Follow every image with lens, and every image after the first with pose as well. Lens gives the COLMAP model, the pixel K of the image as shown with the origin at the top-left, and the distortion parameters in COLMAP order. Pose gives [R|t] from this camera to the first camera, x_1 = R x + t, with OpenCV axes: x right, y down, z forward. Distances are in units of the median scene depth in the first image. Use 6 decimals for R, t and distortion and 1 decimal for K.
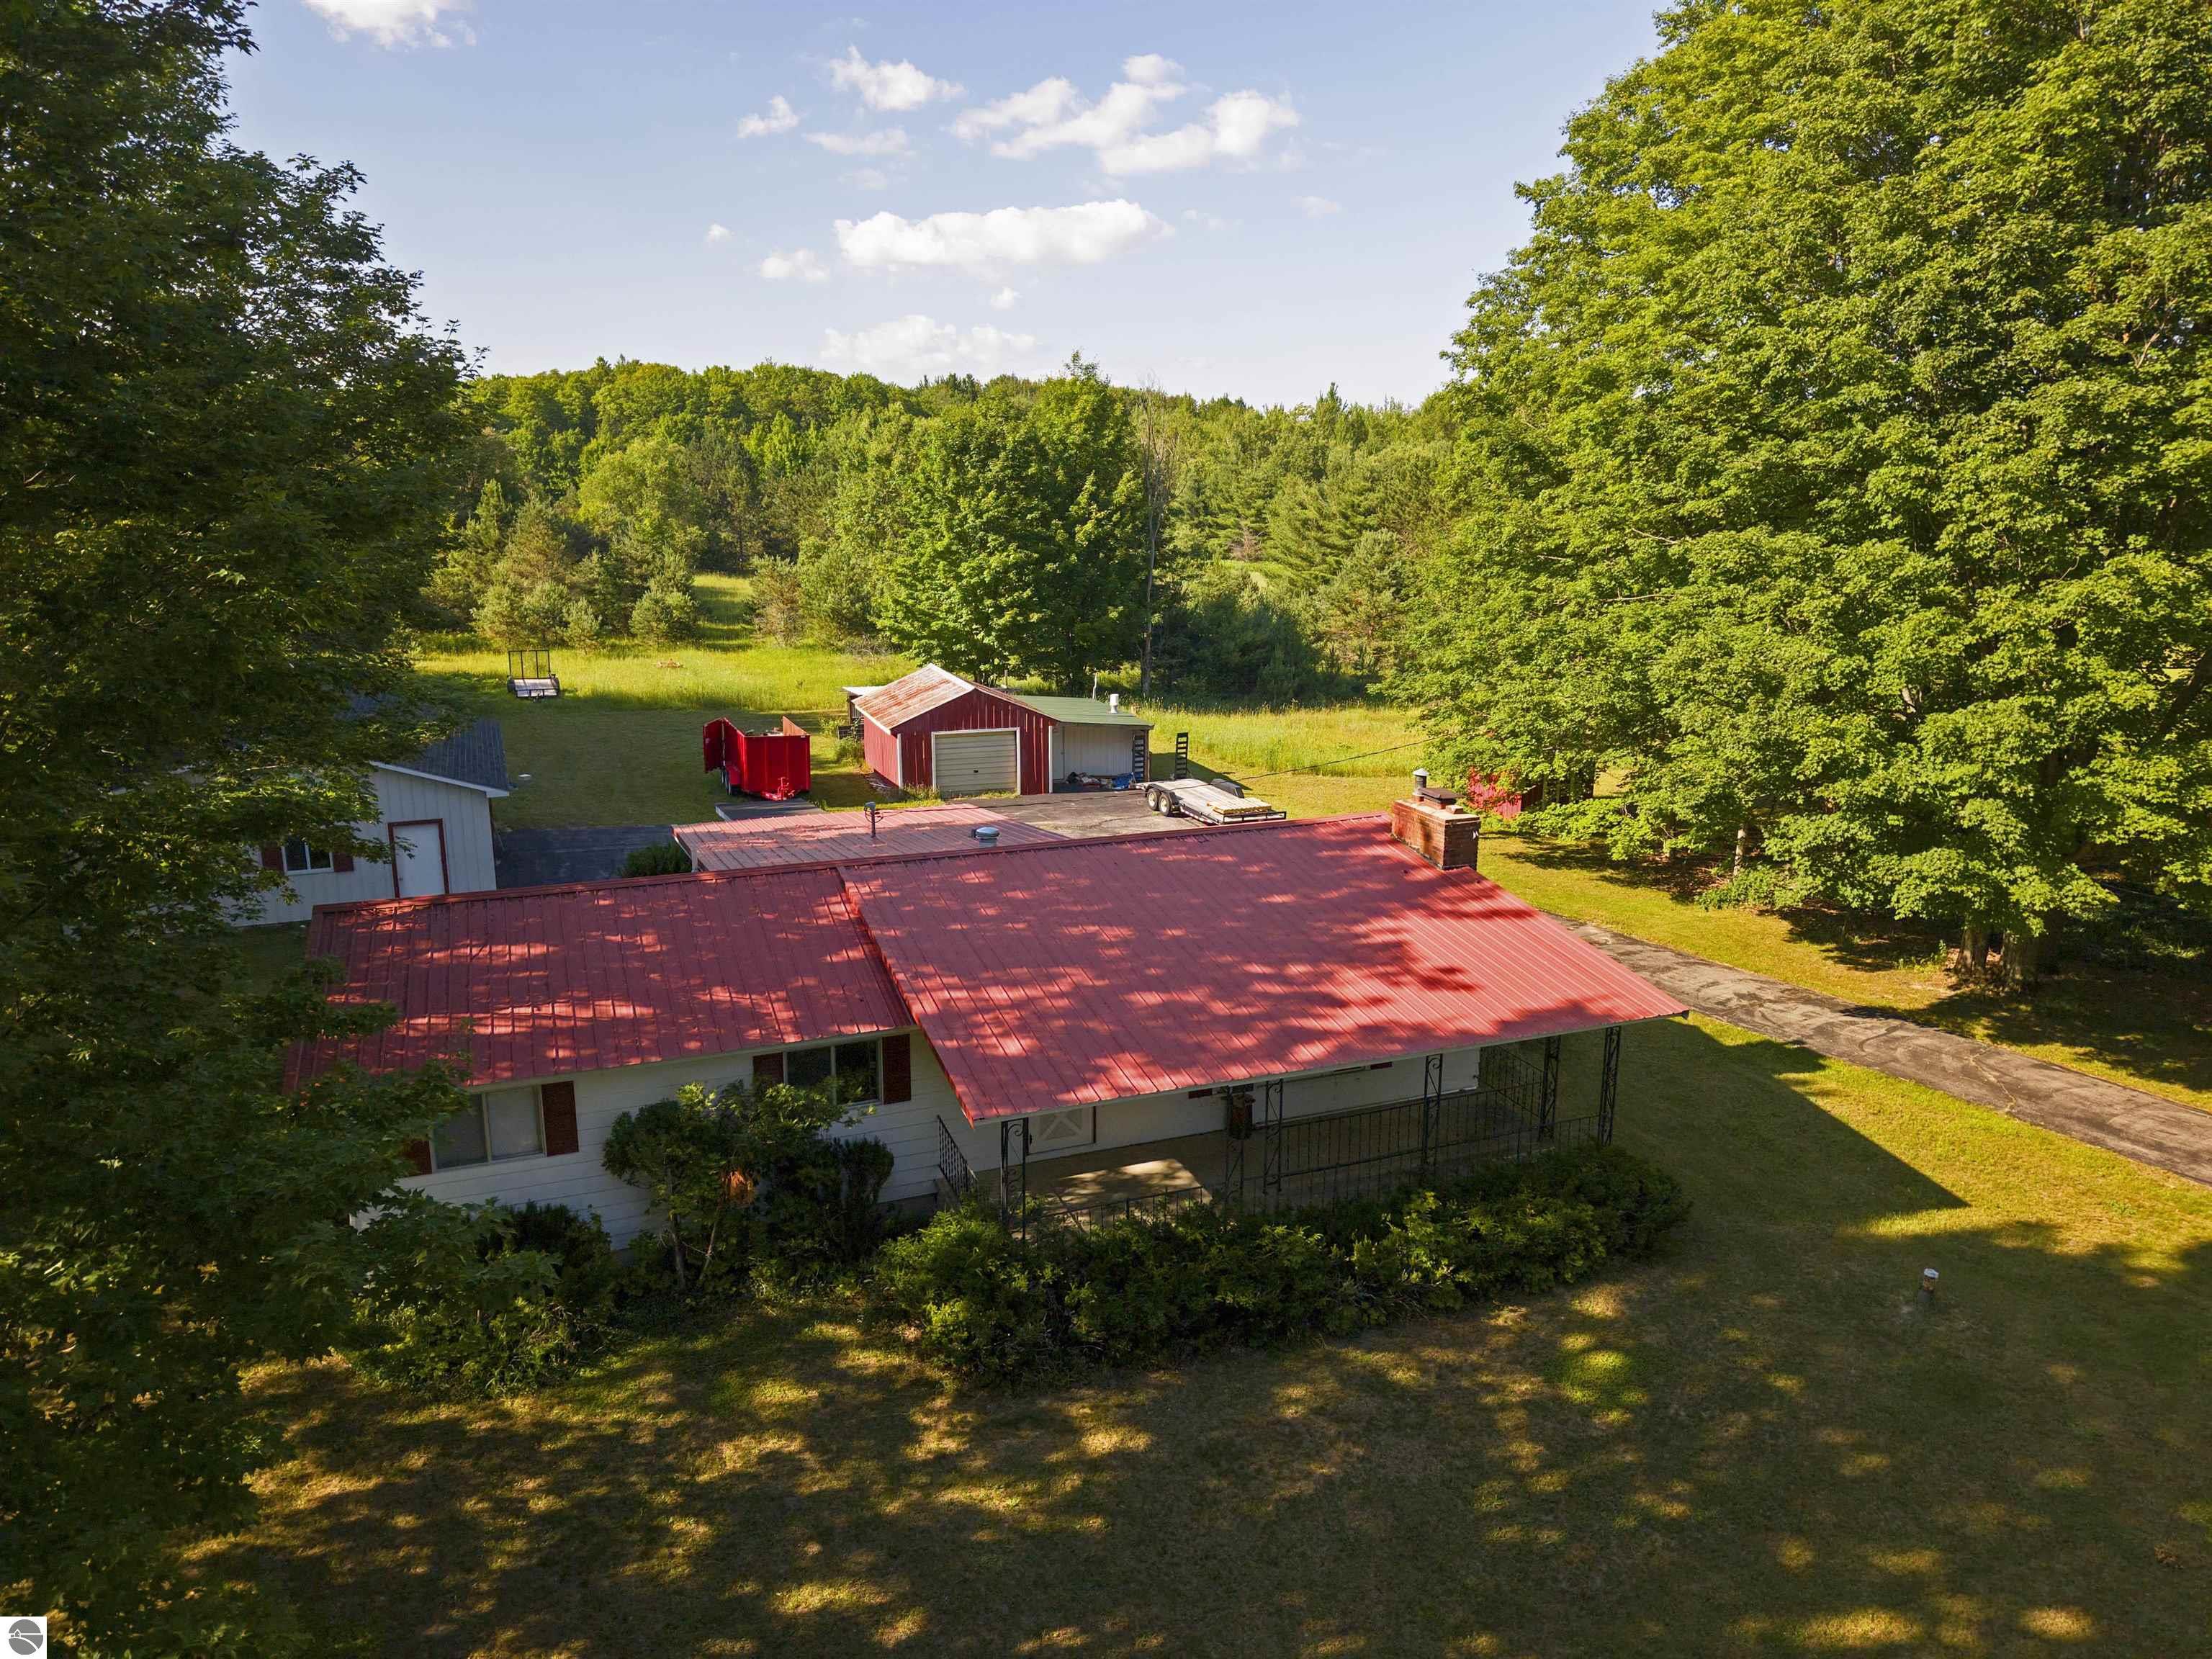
lens RADIAL K [[1476.1, 0, 1110.0], [0, 1476.1, 832.3], [0, 0, 1]] dist [0.012997, -0.006745]
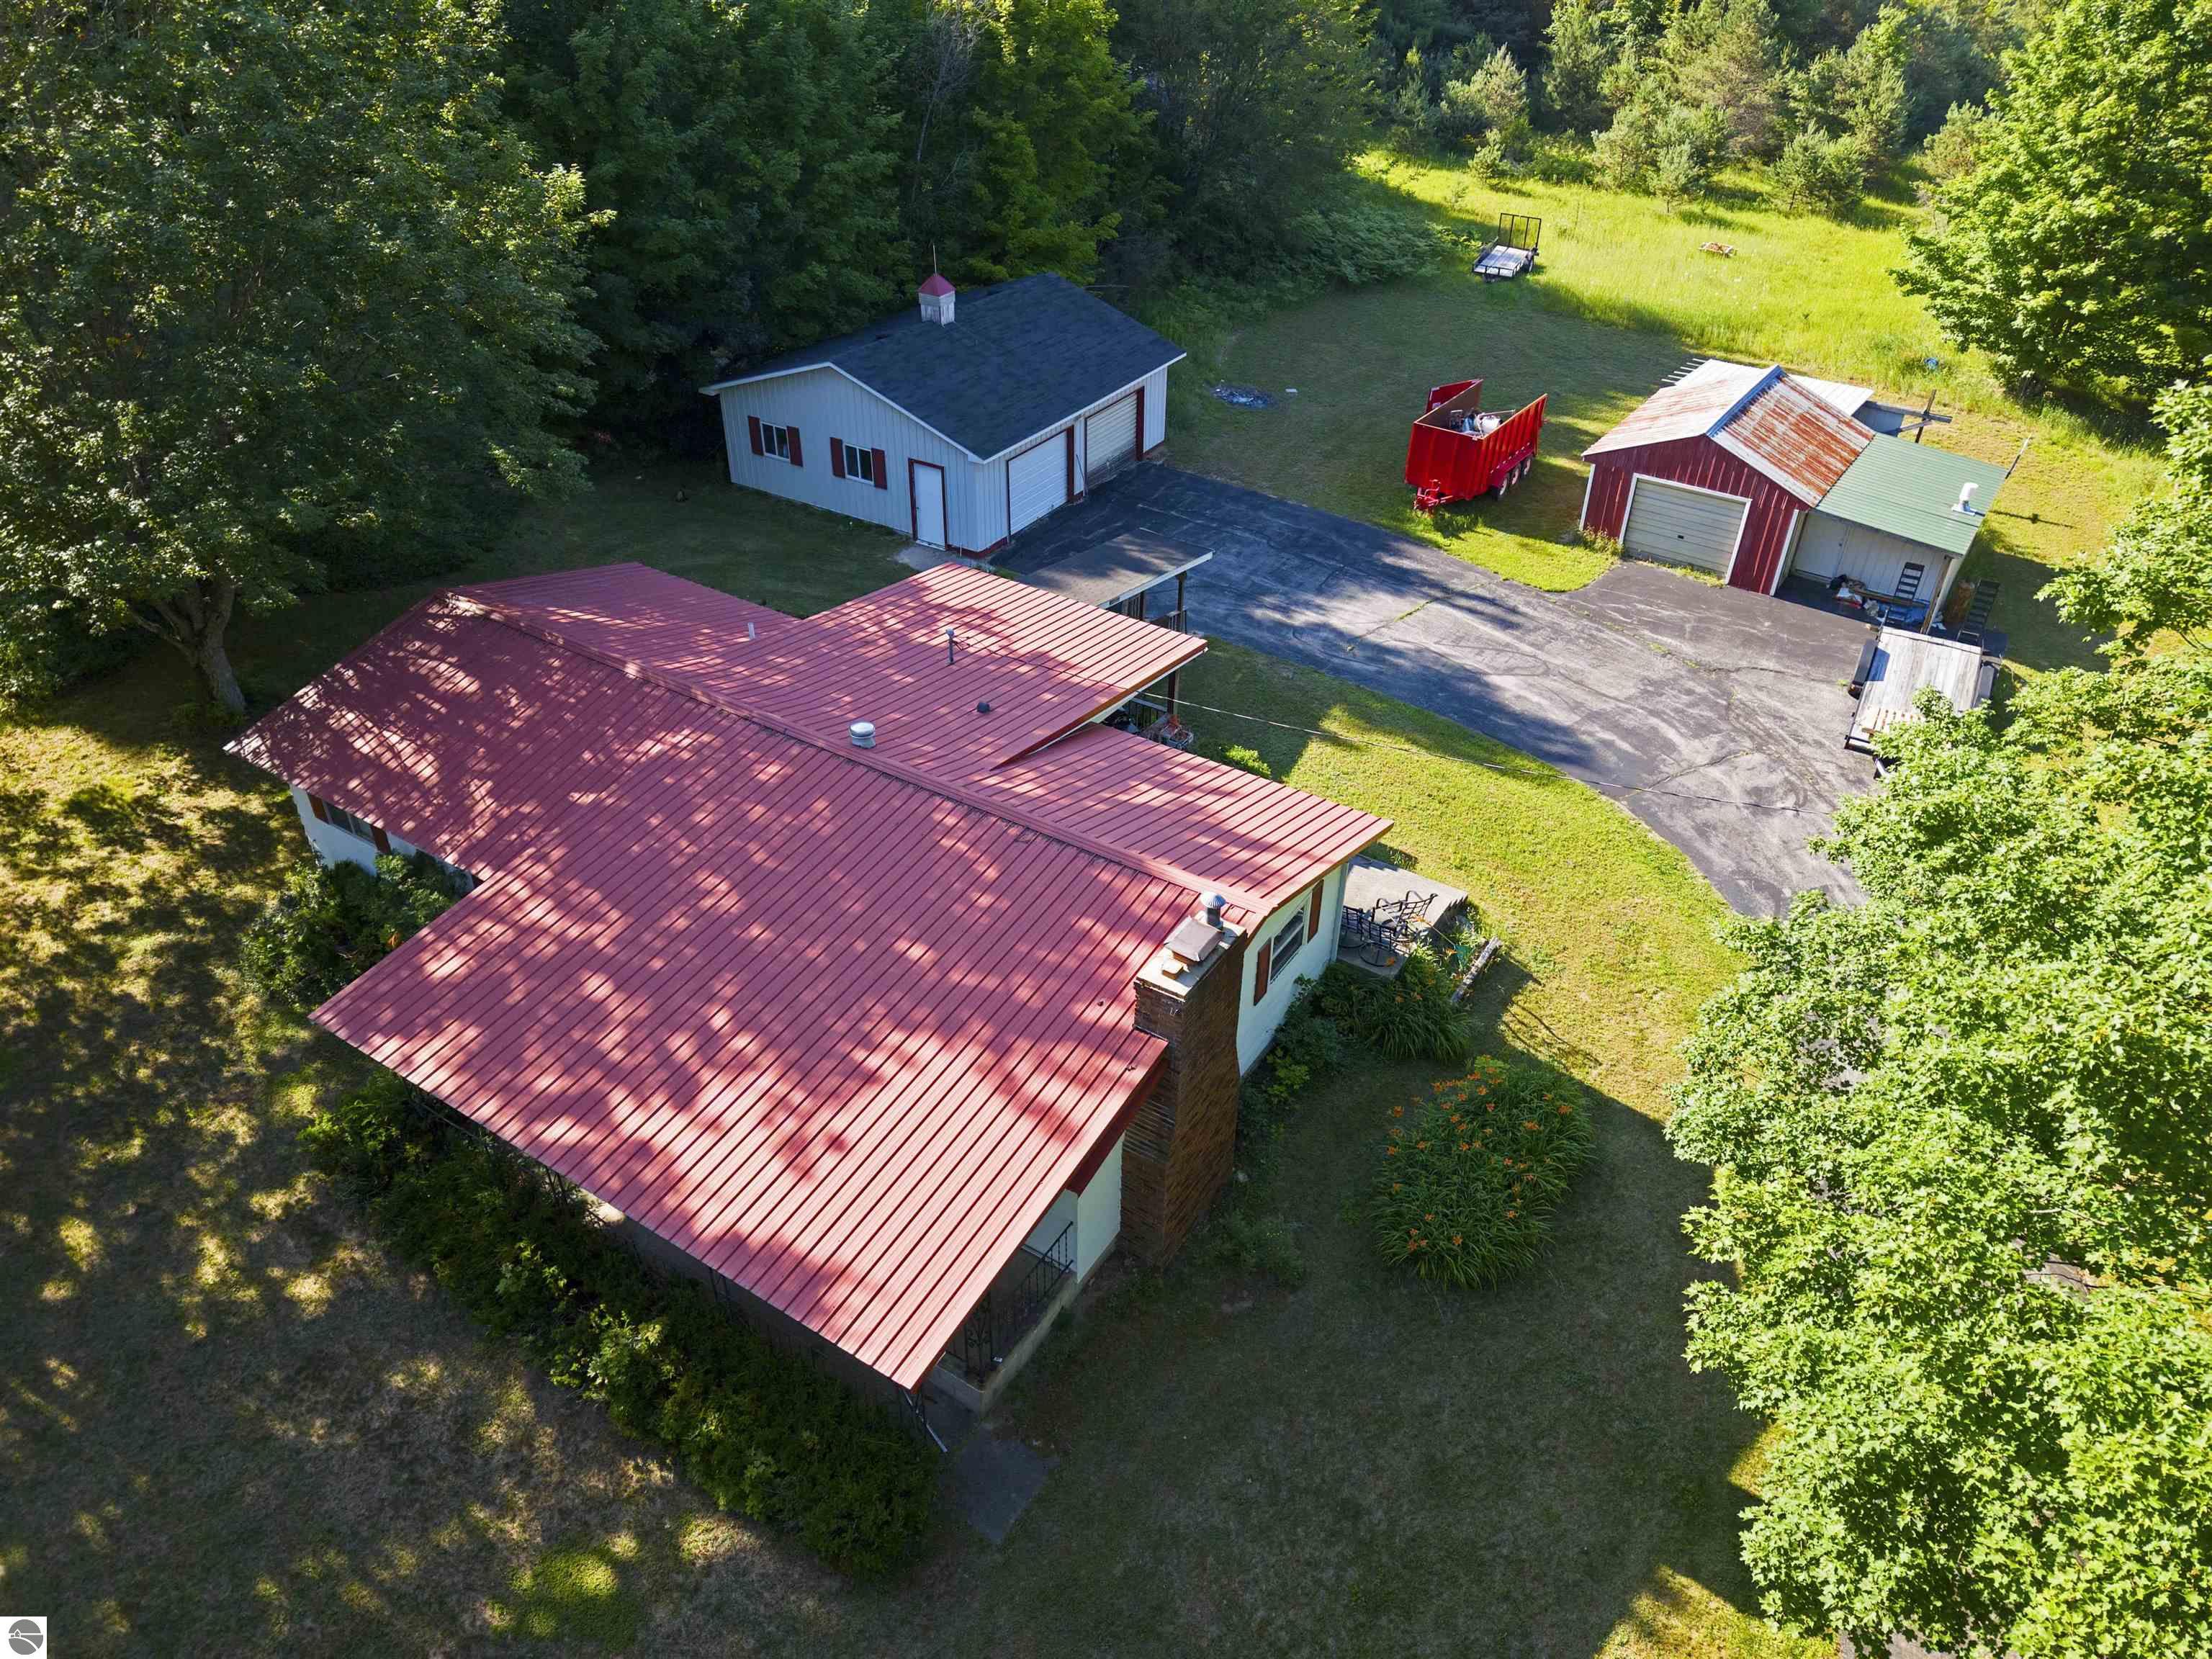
lens RADIAL K [[1476.1, 0, 1110.0], [0, 1476.1, 832.3], [0, 0, 1]] dist [0.012997, -0.006745]
pose [[0.590623, 0.469210, -0.656511, 0.844221], [-0.203087, 0.873817, 0.441814, -0.496086], [0.780974, -0.127617, 0.611387, 0.673617]]
